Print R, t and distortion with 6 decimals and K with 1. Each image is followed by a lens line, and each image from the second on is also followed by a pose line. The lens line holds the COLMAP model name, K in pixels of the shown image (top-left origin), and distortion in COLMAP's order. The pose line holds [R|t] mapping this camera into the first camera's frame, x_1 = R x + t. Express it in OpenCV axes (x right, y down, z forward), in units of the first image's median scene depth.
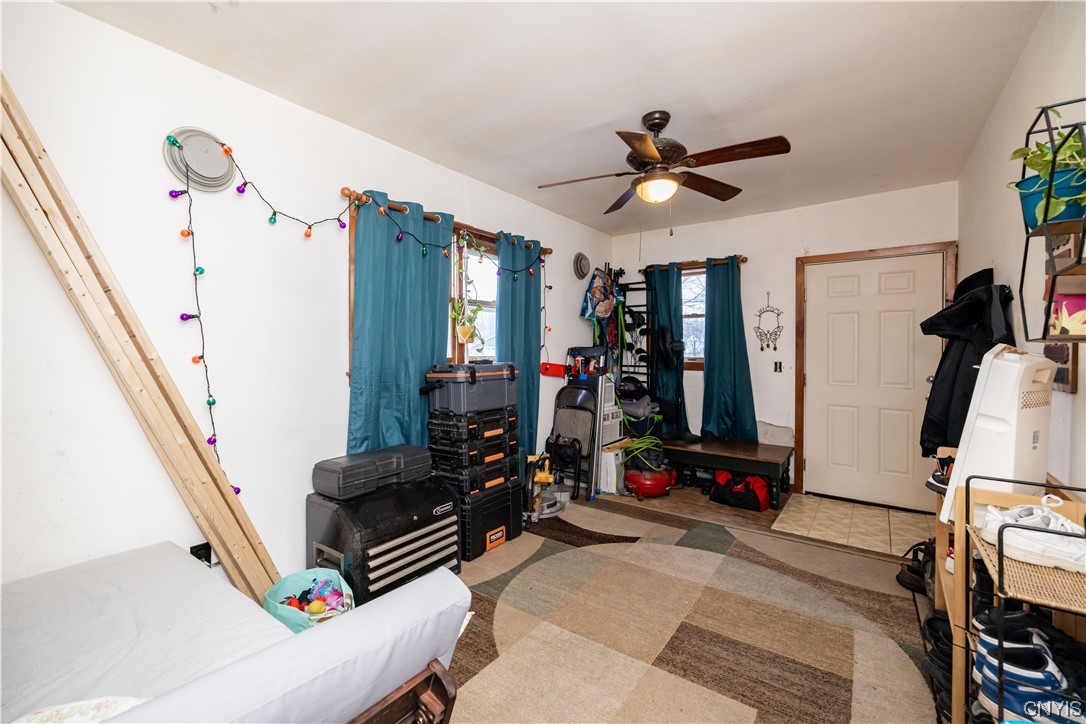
lens RADIAL K [[470.7, 0, 535.8], [0, 470.7, 346.7], [0, 0, 1]] dist [0.002278, -0.000070]
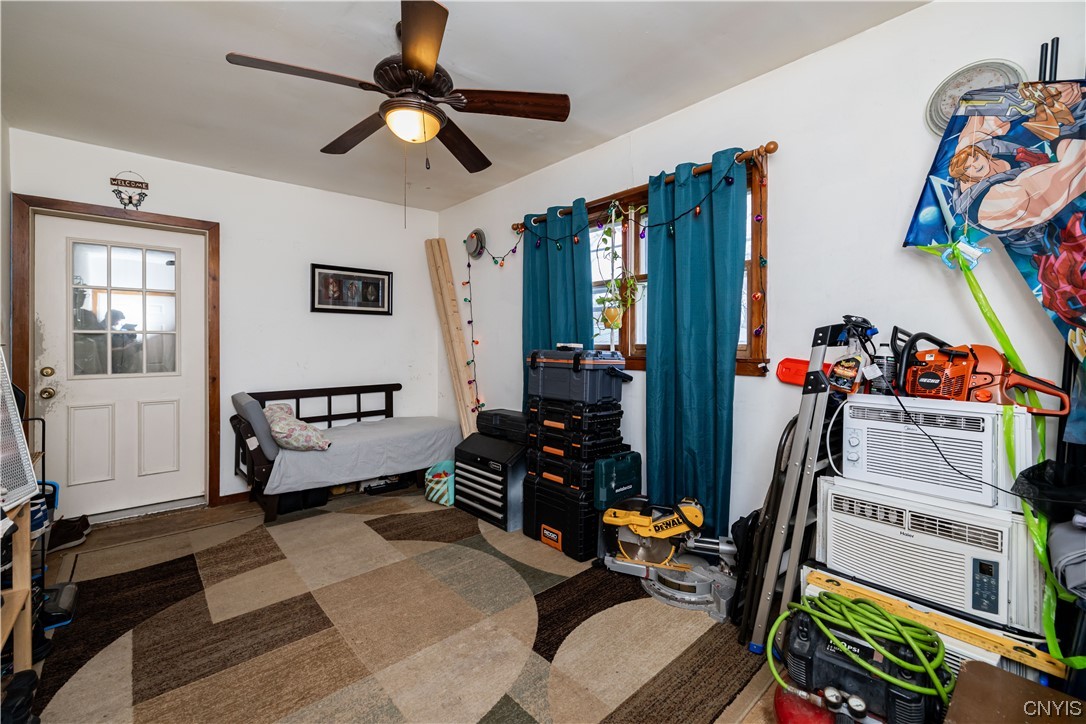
lens RADIAL K [[470.7, 0, 535.8], [0, 470.7, 346.7], [0, 0, 1]] dist [0.002278, -0.000070]
pose [[-0.232324, 0.004809, -0.972627, 0.864366], [0.000845, 0.999988, 0.004742, 0.025783], [0.972638, 0.000279, -0.232325, 1.239791]]
